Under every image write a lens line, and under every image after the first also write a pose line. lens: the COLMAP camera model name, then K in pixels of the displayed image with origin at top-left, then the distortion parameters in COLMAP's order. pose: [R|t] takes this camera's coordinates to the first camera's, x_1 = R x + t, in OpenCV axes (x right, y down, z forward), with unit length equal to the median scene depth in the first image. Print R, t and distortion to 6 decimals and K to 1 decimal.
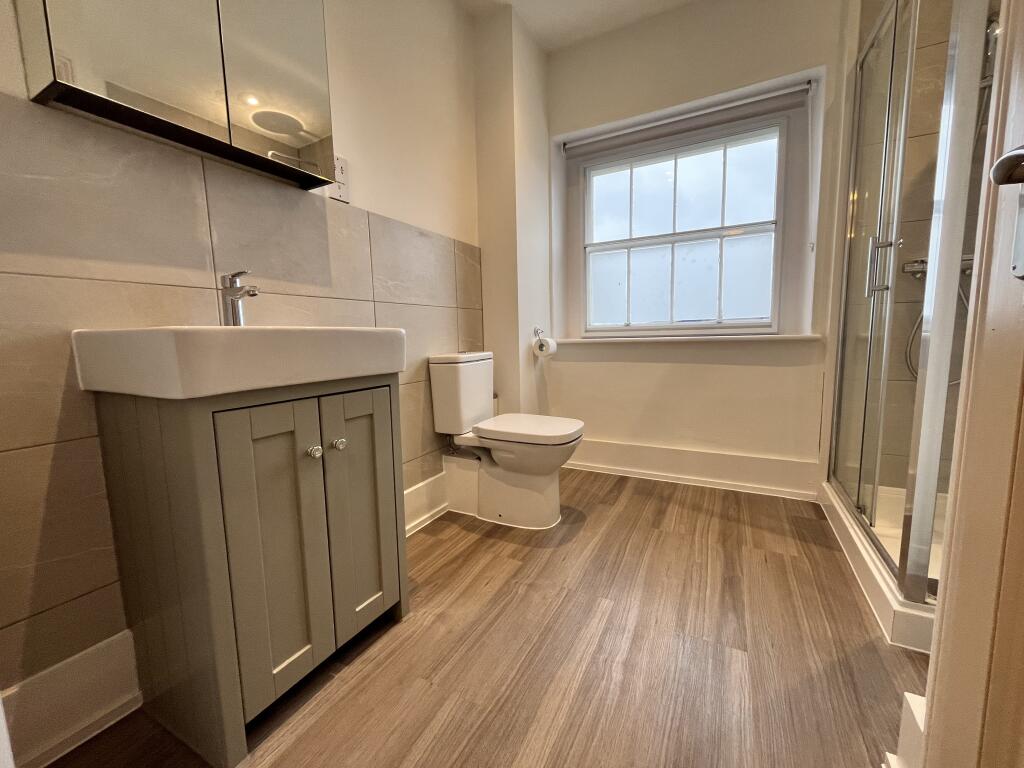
lens RADIAL K [[416.9, 0, 512.0], [0, 416.9, 384.0], [0, 0, 1]] dist [-0.003456, -0.000028]
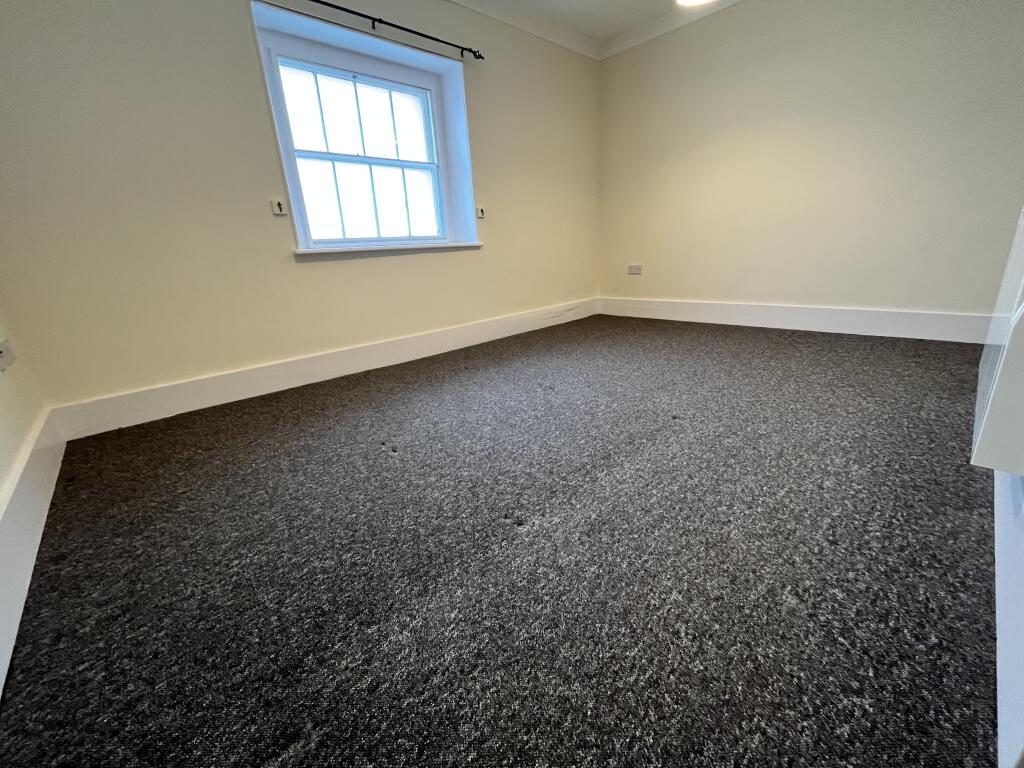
lens RADIAL K [[416.9, 0, 512.0], [0, 416.9, 384.0], [0, 0, 1]] dist [-0.003456, -0.000028]
pose [[0.321612, -0.284220, 0.903208, -0.959743], [0.161185, 0.956398, 0.243563, 0.043038], [-0.933051, 0.067251, 0.353401, 0.334234]]
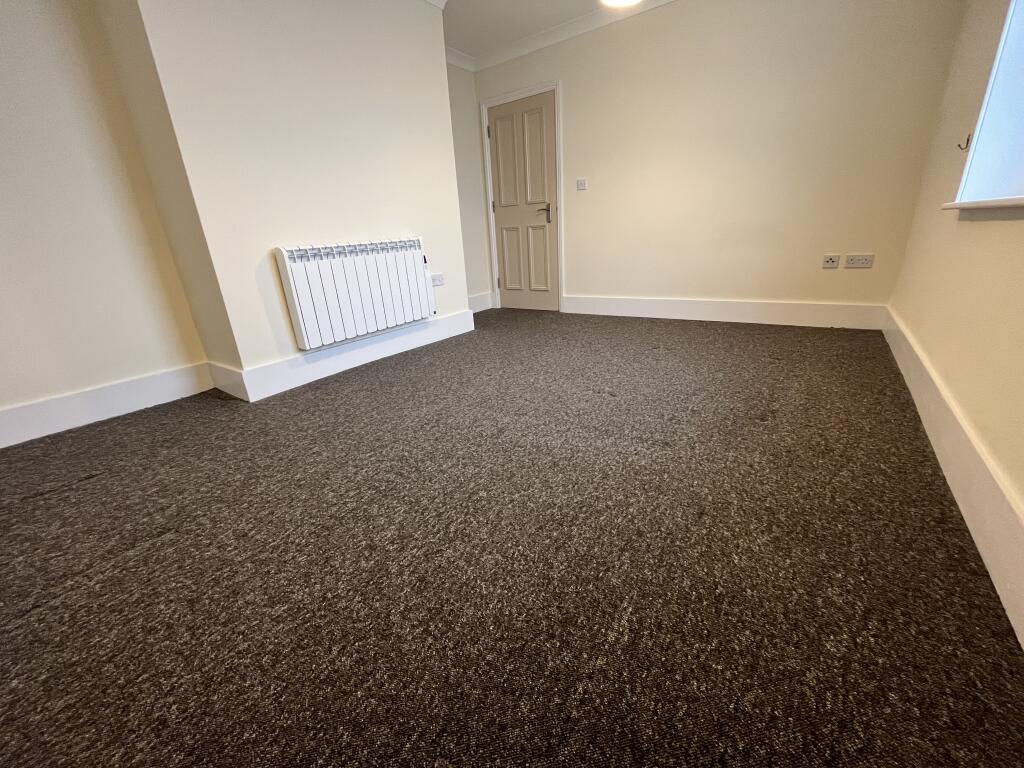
lens RADIAL K [[416.9, 0, 512.0], [0, 416.9, 384.0], [0, 0, 1]] dist [-0.003456, -0.000028]
pose [[-0.124799, 0.363636, -0.923144, 1.267676], [-0.051907, 0.926751, 0.372074, -0.068157], [0.990823, 0.094352, -0.096782, 0.534577]]
